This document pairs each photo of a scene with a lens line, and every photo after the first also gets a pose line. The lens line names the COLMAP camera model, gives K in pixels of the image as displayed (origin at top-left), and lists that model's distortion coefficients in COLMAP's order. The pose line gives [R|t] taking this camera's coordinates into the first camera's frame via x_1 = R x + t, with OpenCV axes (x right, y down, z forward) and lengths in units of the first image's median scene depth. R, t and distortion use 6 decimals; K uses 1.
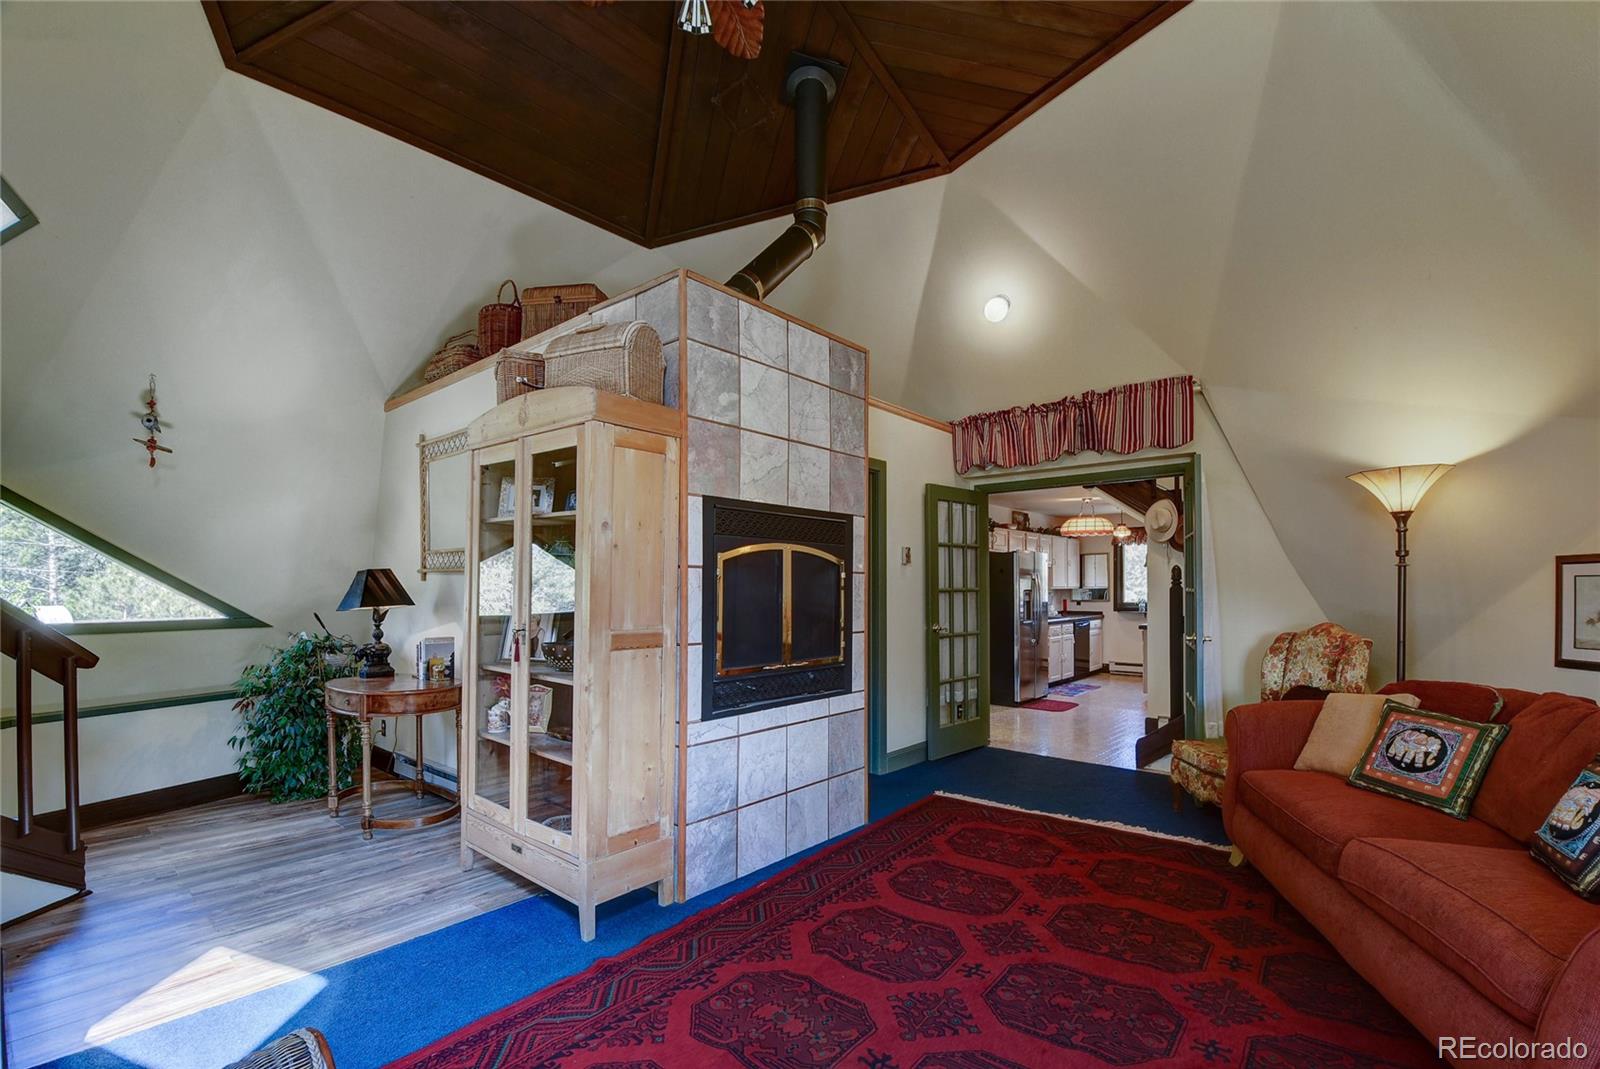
lens RADIAL K [[720.3, 0, 795.2], [0, 720.3, 597.1], [0, 0, 1]] dist [-0.002810, -0.000630]
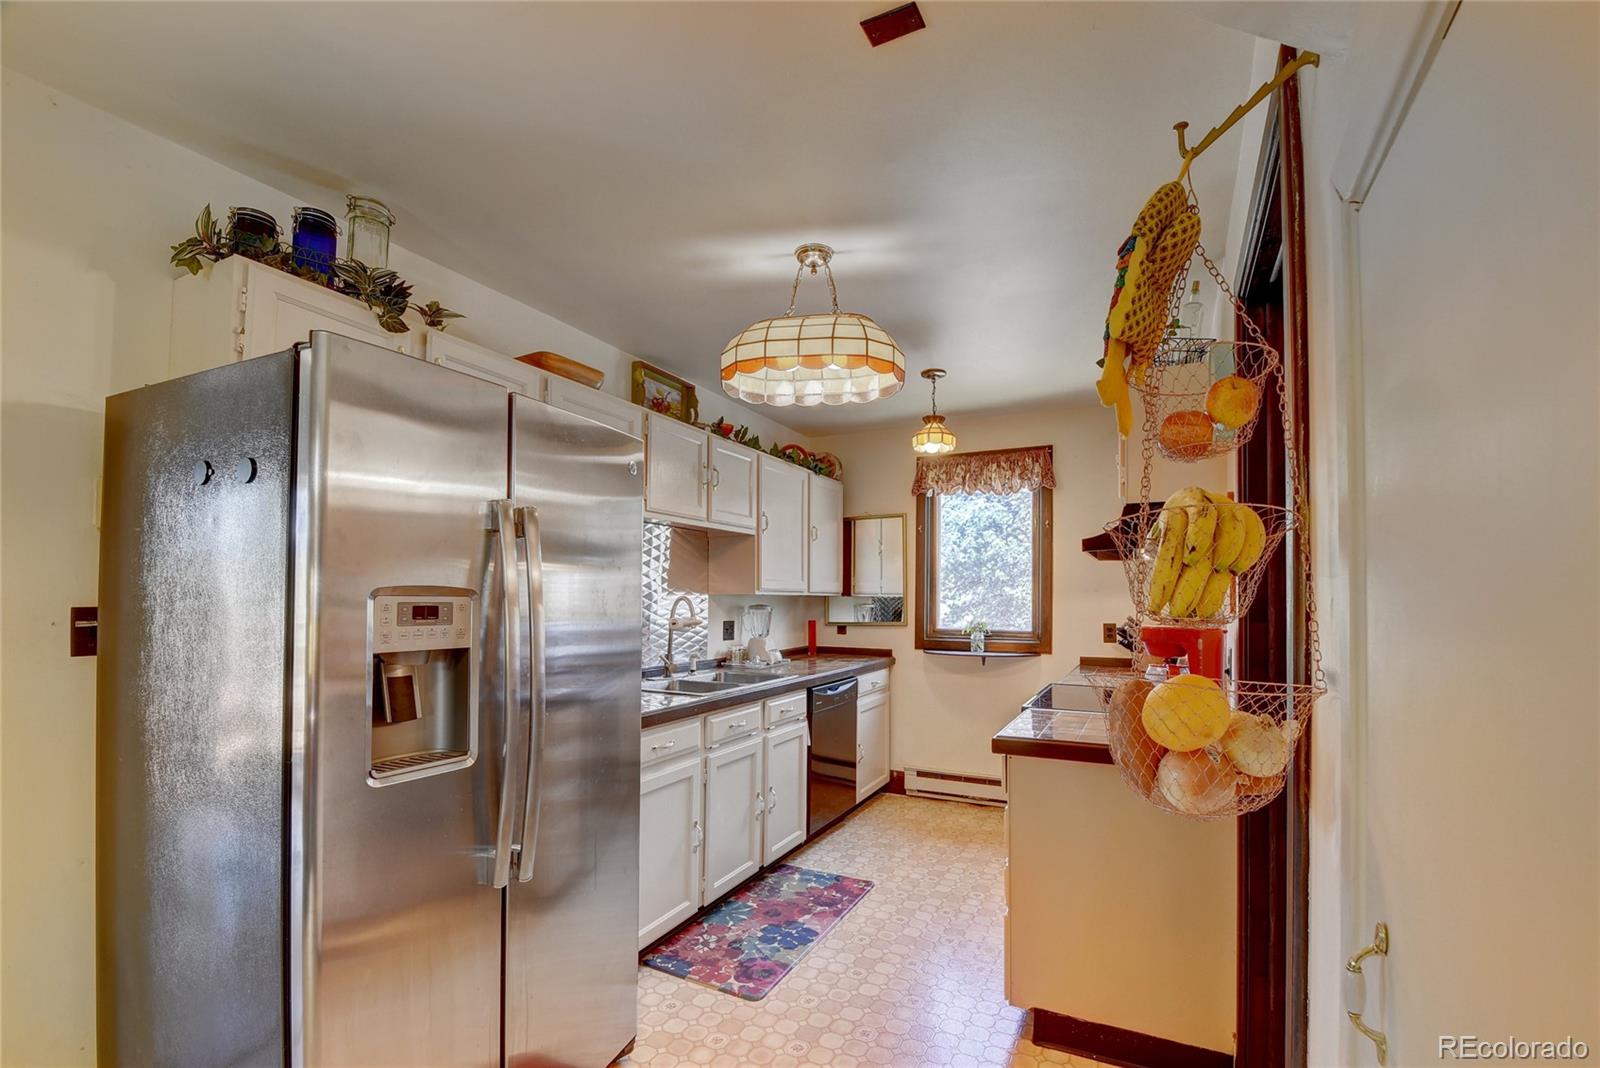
lens RADIAL K [[727.1, 0, 797.5], [0, 727.1, 590.3], [0, 0, 1]] dist [-0.022792, -0.000262]
pose [[0.970471, 0.018444, 0.240513, 0.268159], [-0.012656, 0.999592, -0.025588, -0.003907], [-0.240887, 0.021788, 0.970309, 0.592885]]
